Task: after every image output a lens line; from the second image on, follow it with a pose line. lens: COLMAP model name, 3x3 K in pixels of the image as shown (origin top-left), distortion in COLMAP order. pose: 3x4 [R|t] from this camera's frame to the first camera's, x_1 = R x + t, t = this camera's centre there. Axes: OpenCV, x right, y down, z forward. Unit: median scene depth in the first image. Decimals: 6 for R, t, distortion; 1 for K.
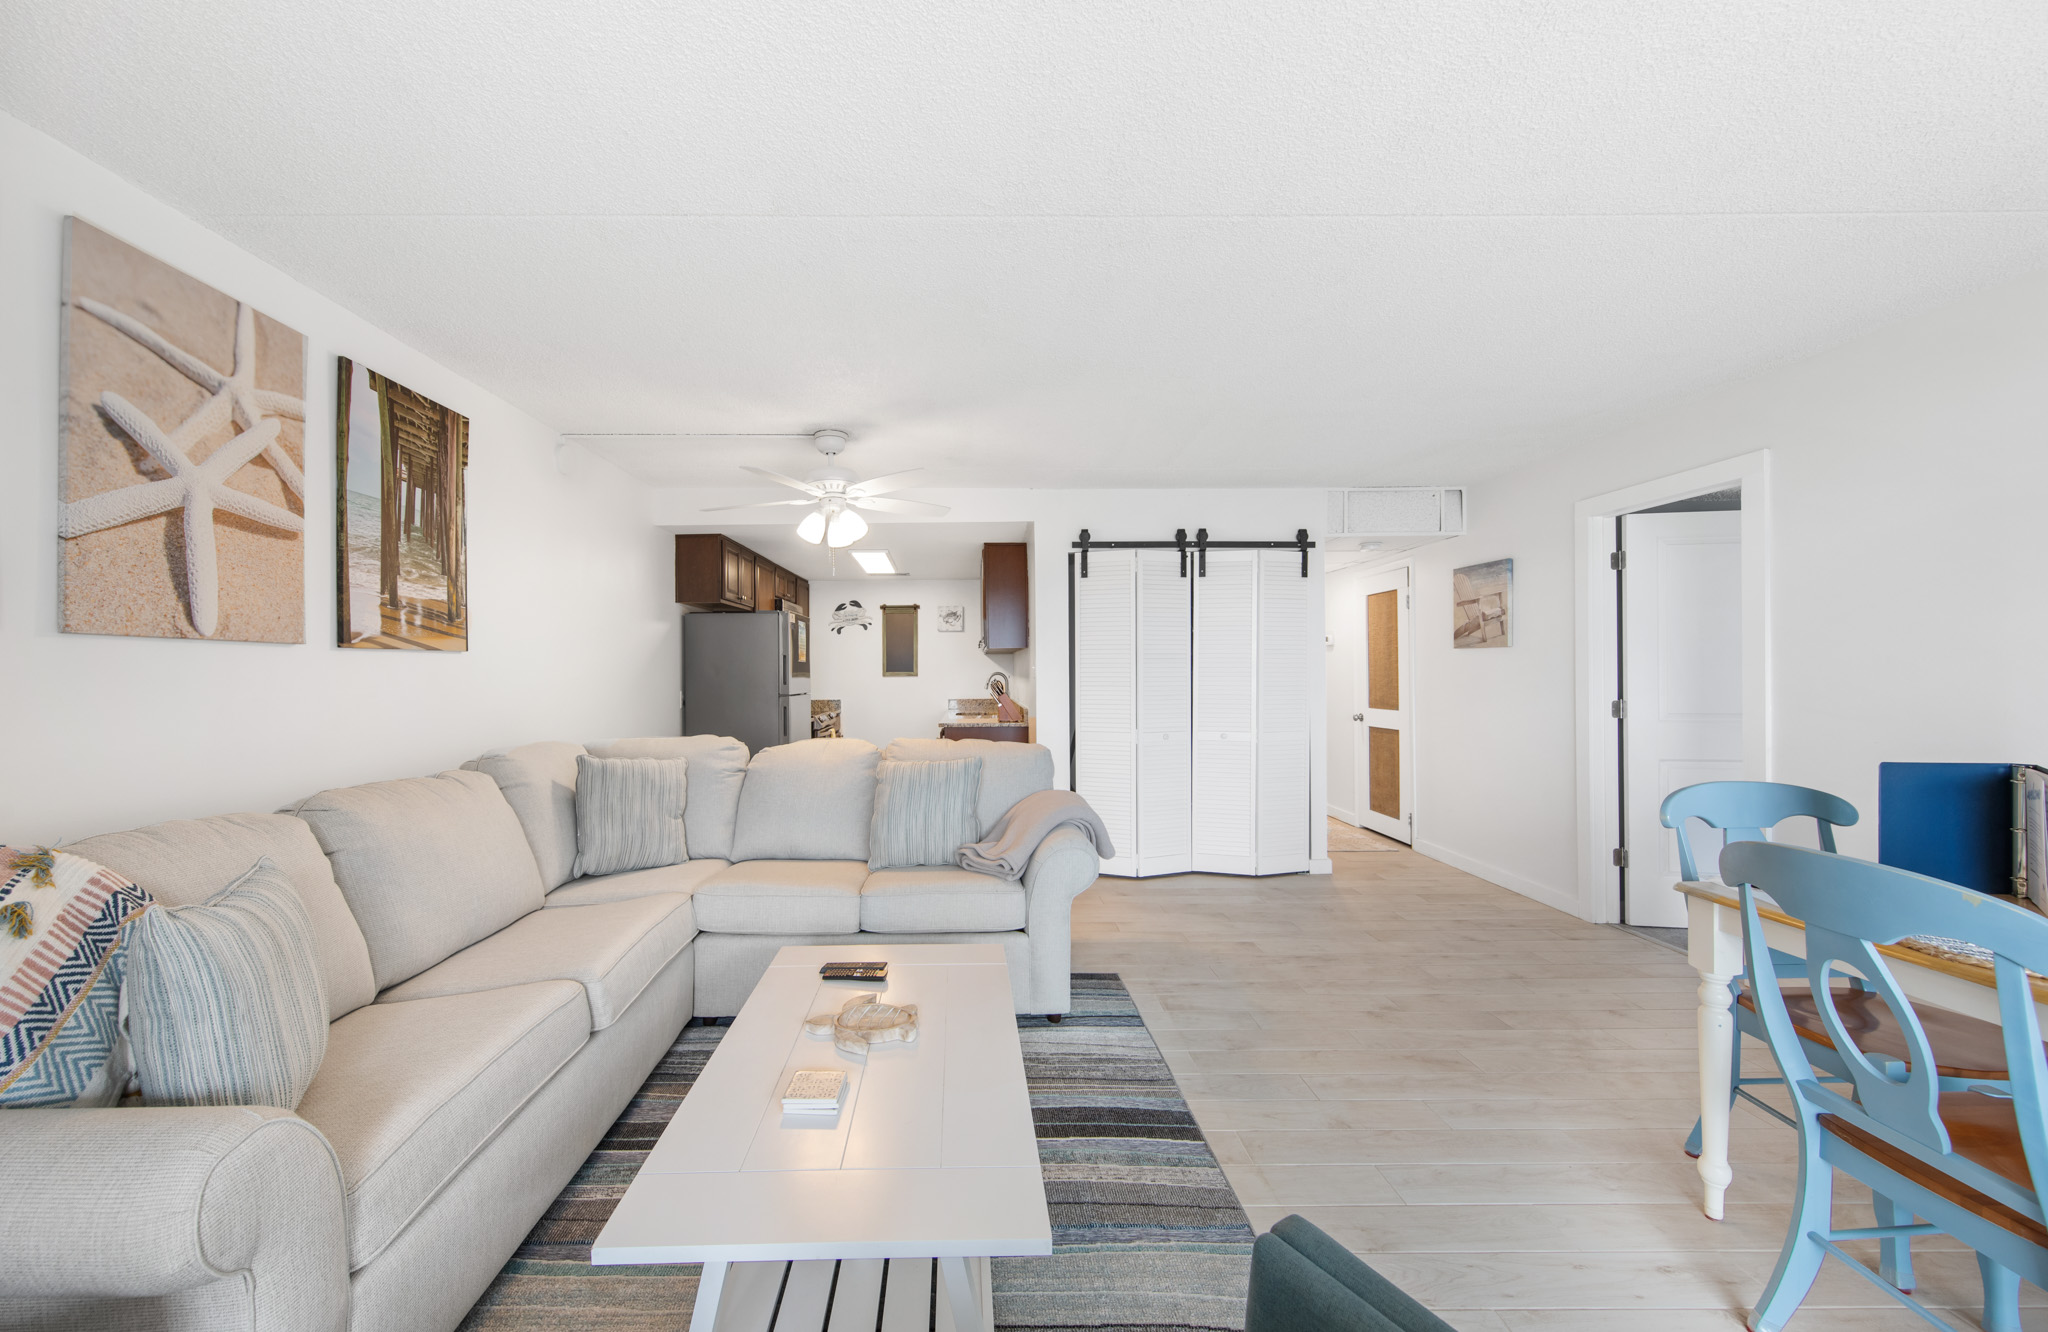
lens RADIAL K [[765.2, 0, 971.3], [0, 765.2, 671.8], [0, 0, 1]] dist [0.001310, 0.000100]
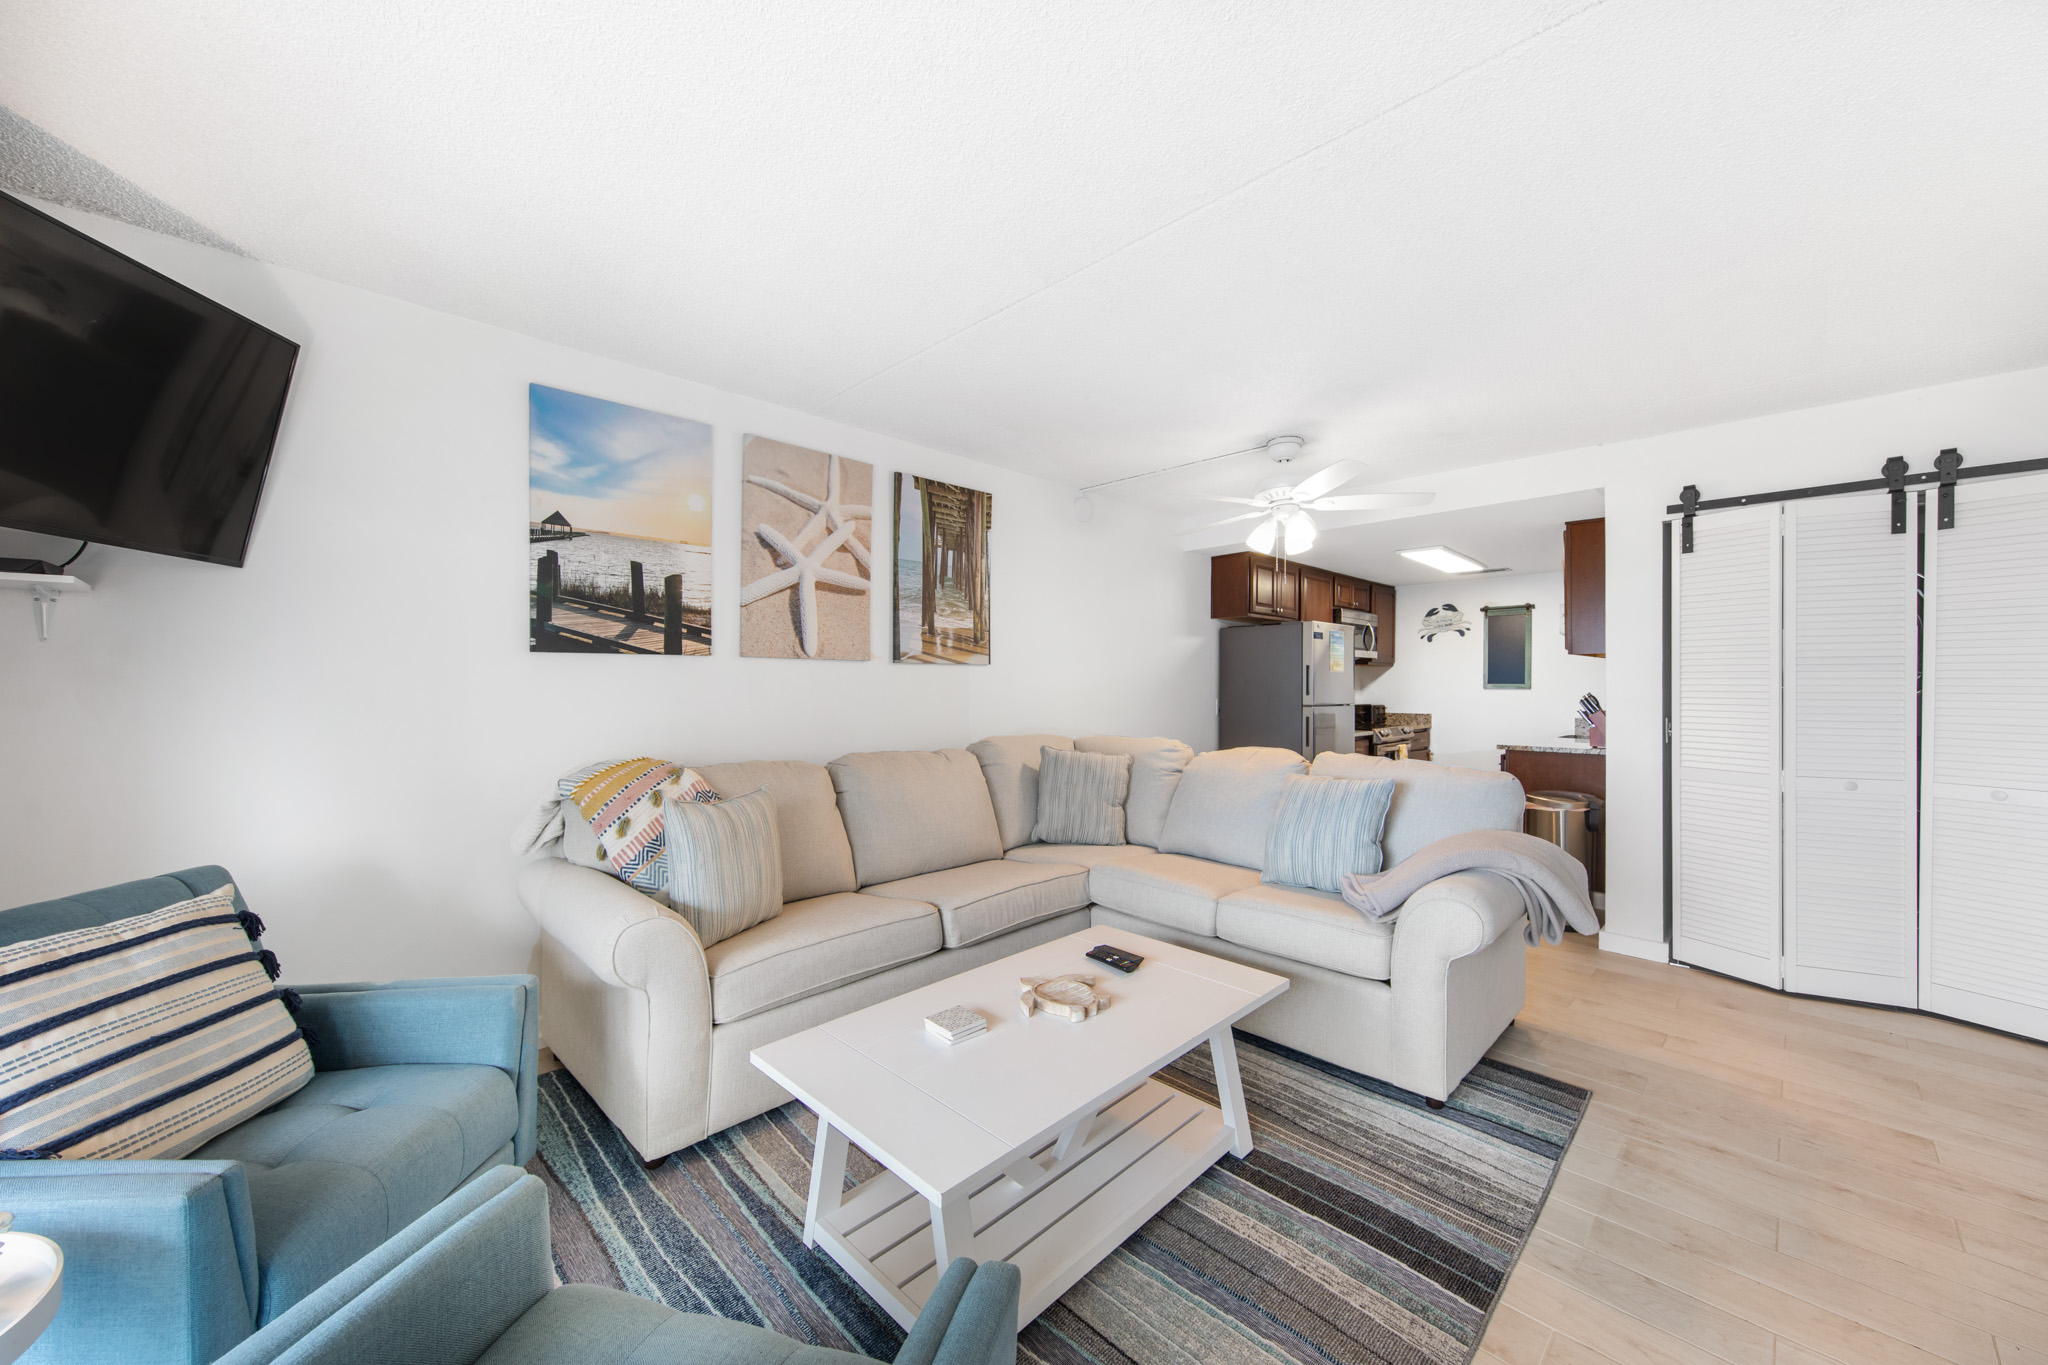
lens RADIAL K [[745.4, 0, 1043.6], [0, 745.4, 681.7], [0, 0, 1]] dist [0.009587, -0.002066]
pose [[0.712481, 0.005240, -0.701672, 0.353308], [-0.006758, 0.999977, 0.000606, 0.002484], [0.701659, 0.004310, 0.712500, 0.123225]]
